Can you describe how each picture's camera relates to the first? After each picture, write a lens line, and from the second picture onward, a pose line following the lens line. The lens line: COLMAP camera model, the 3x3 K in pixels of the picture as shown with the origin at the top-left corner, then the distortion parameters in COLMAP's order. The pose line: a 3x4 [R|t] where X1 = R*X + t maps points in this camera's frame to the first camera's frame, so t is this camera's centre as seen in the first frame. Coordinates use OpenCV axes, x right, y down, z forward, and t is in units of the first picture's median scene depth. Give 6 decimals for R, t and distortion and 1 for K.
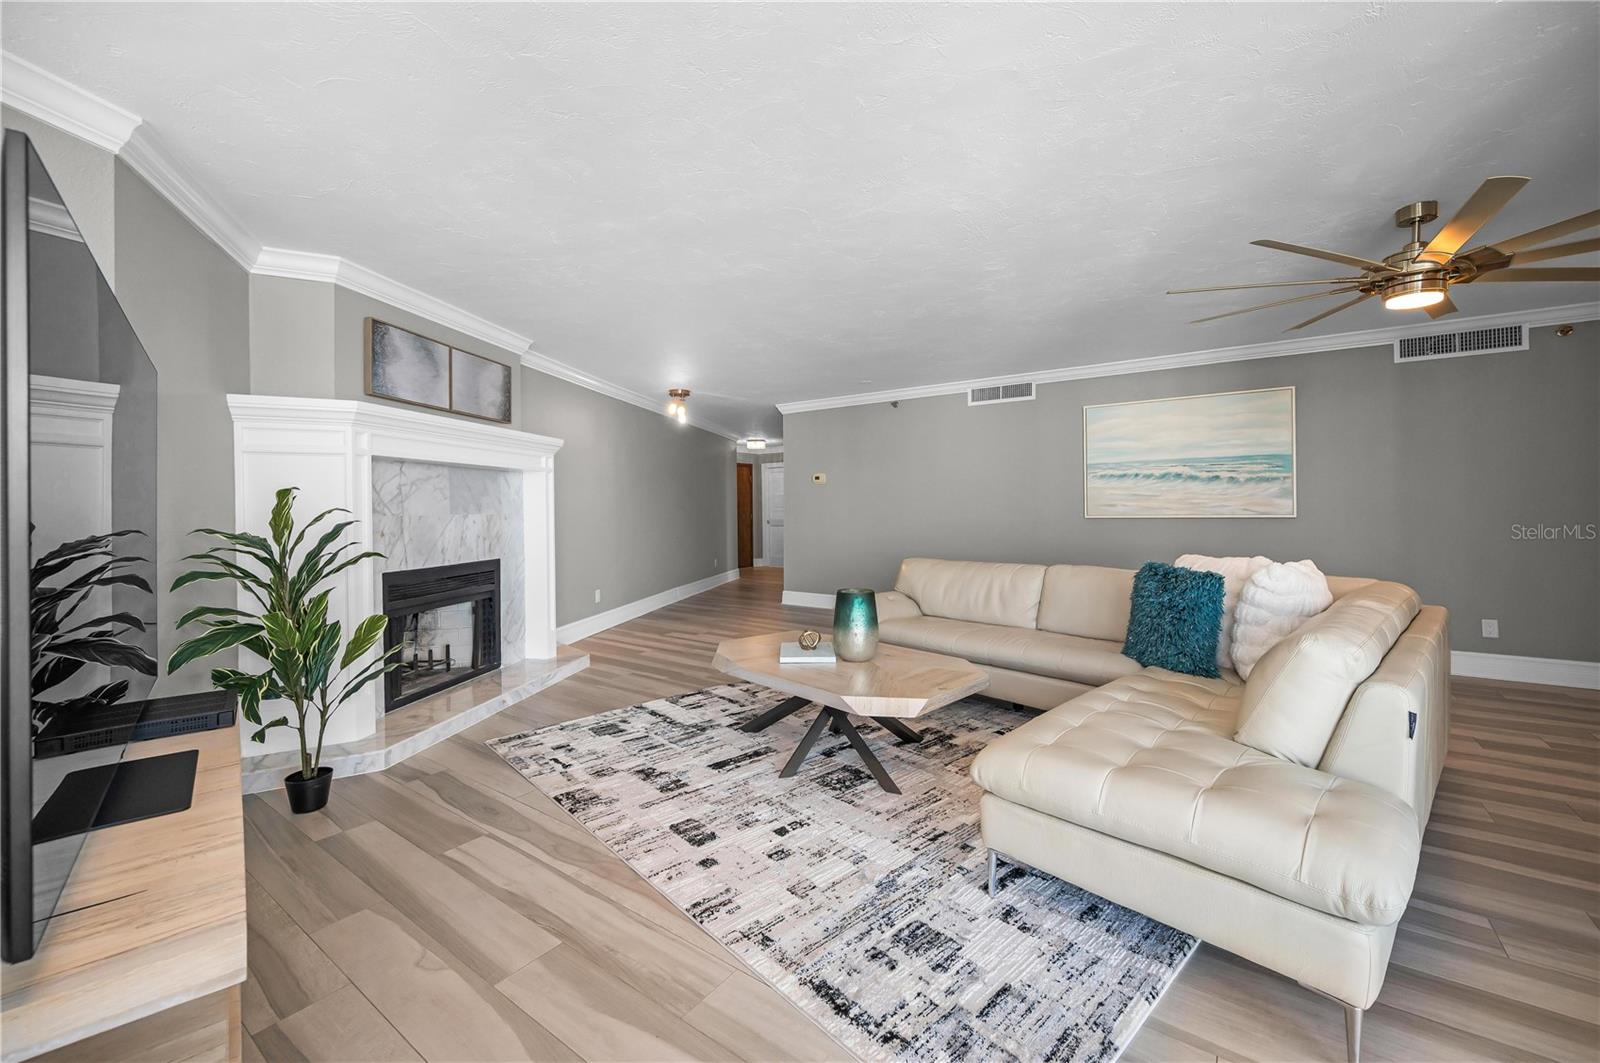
lens RADIAL K [[646.8, 0, 800.7], [0, 646.8, 501.9], [0, 0, 1]] dist [0.001555, 0.000071]
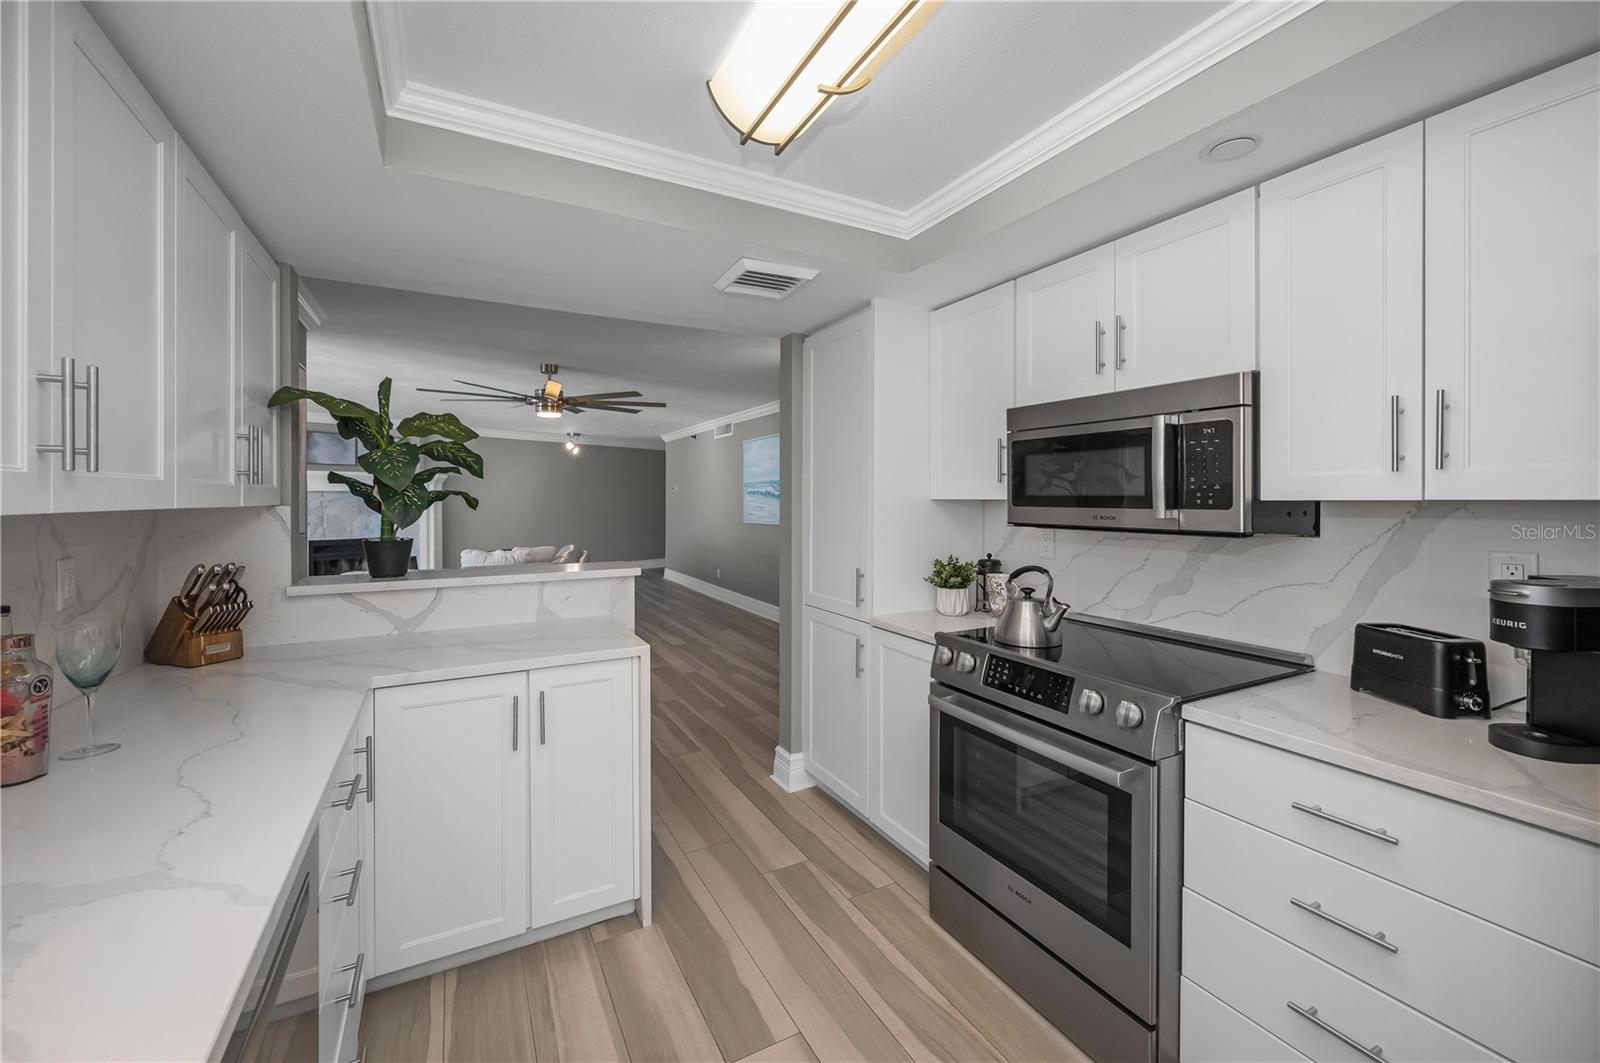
lens RADIAL K [[646.8, 0, 800.7], [0, 646.8, 501.9], [0, 0, 1]] dist [0.001555, 0.000071]
pose [[0.899248, 0.009719, -0.437331, 1.813961], [-0.002290, 0.999844, 0.017510, -0.066692], [0.437433, -0.014744, 0.899130, -0.286214]]
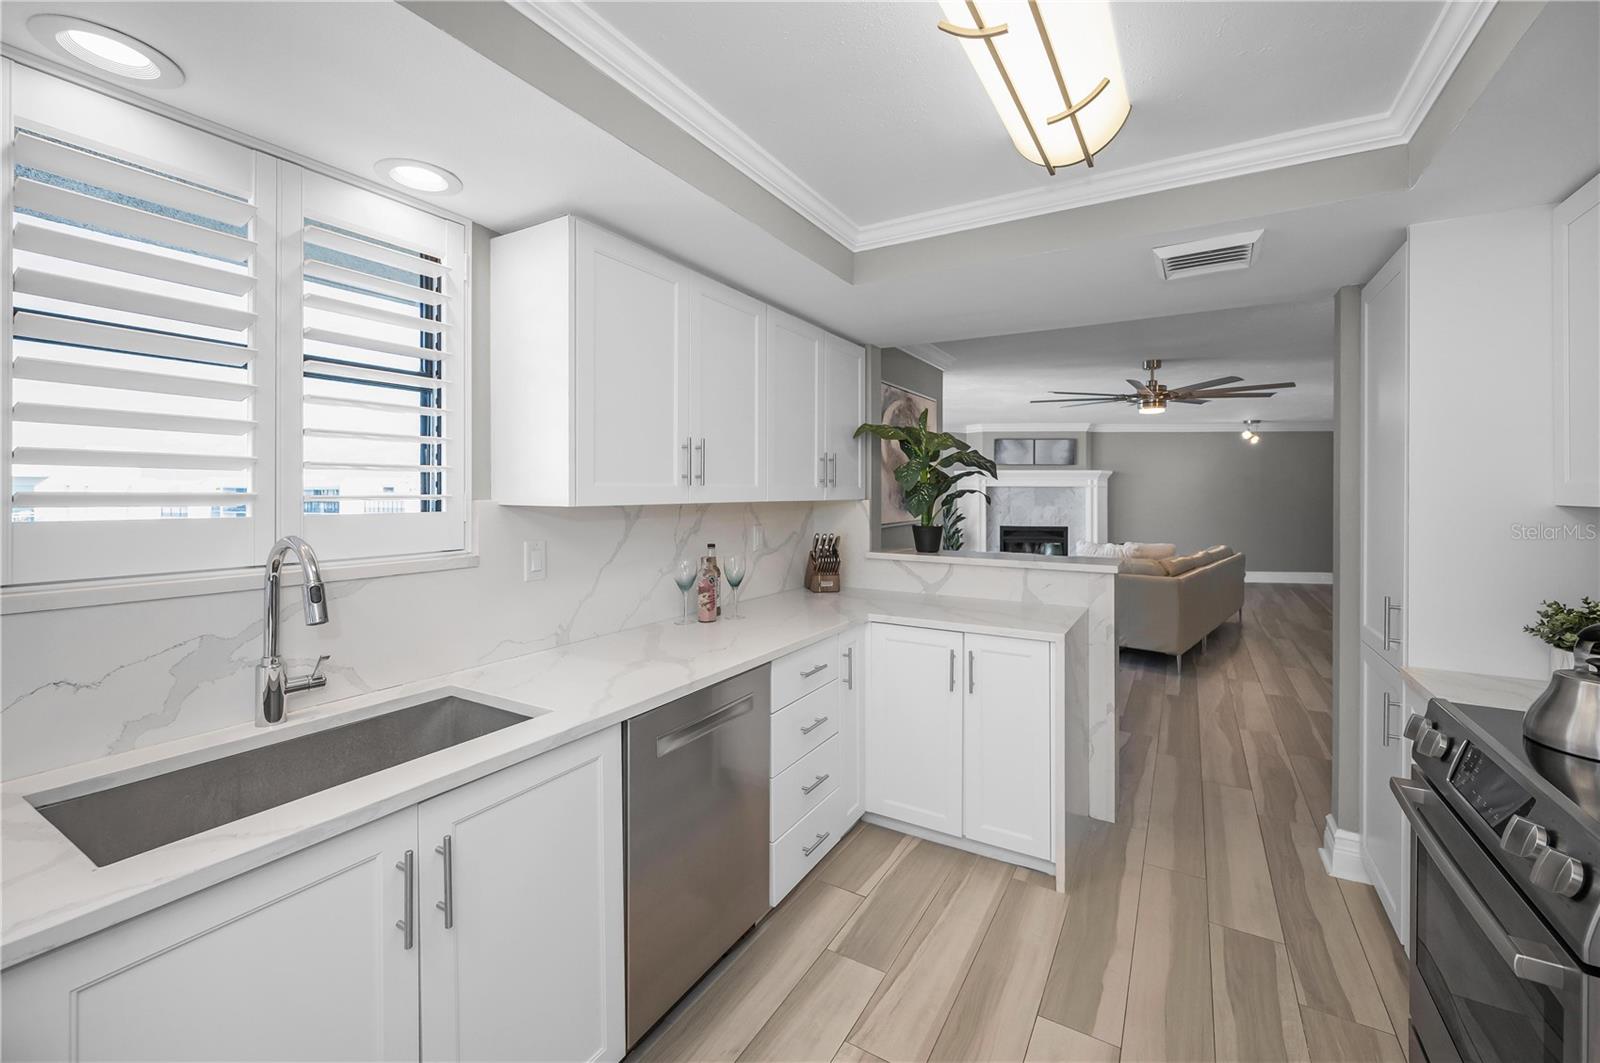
lens RADIAL K [[649.6, 0, 801.9], [0, 649.6, 491.2], [0, 0, 1]] dist [0.000206, 0.000128]
pose [[0.089715, 0.010073, -0.995917, 2.041237], [0.004504, 0.999935, 0.010519, -0.074249], [0.995957, -0.005429, 0.089663, -0.137667]]
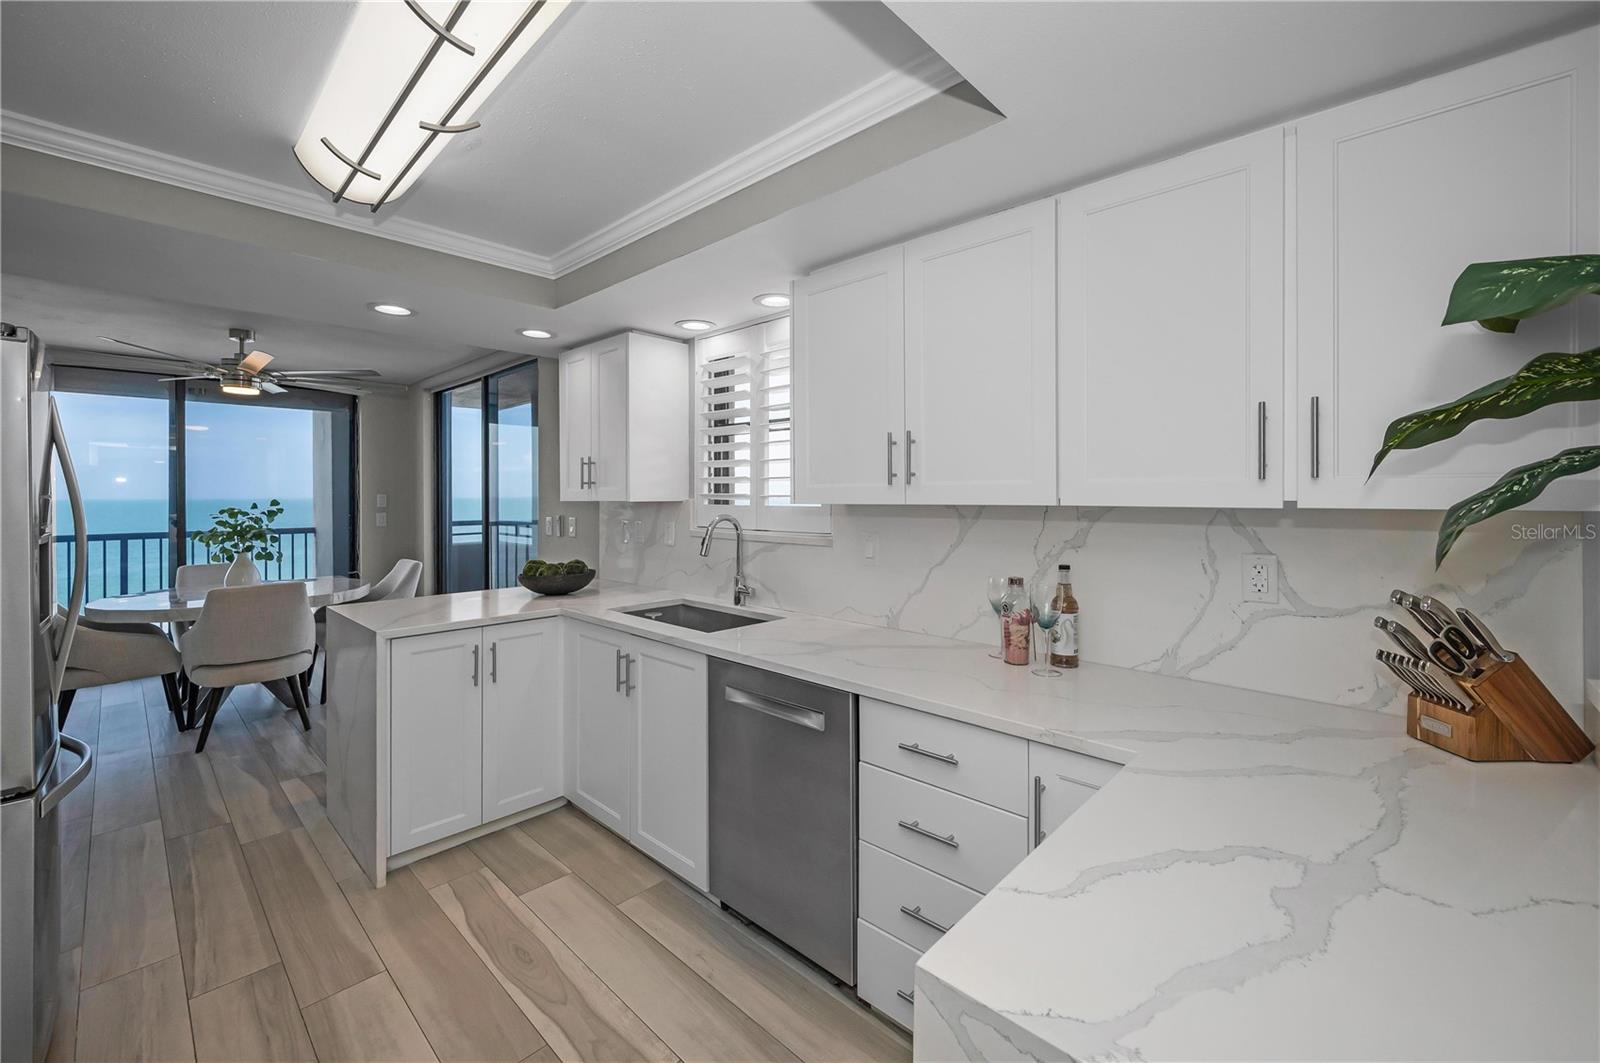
lens RADIAL K [[646.8, 0, 800.7], [0, 646.8, 501.9], [0, 0, 1]] dist [0.001555, 0.000071]
pose [[-0.991170, 0.007665, 0.132374, 1.460243], [0.007178, 0.999966, -0.004154, -0.056857], [-0.132401, -0.003167, -0.991191, 0.347536]]
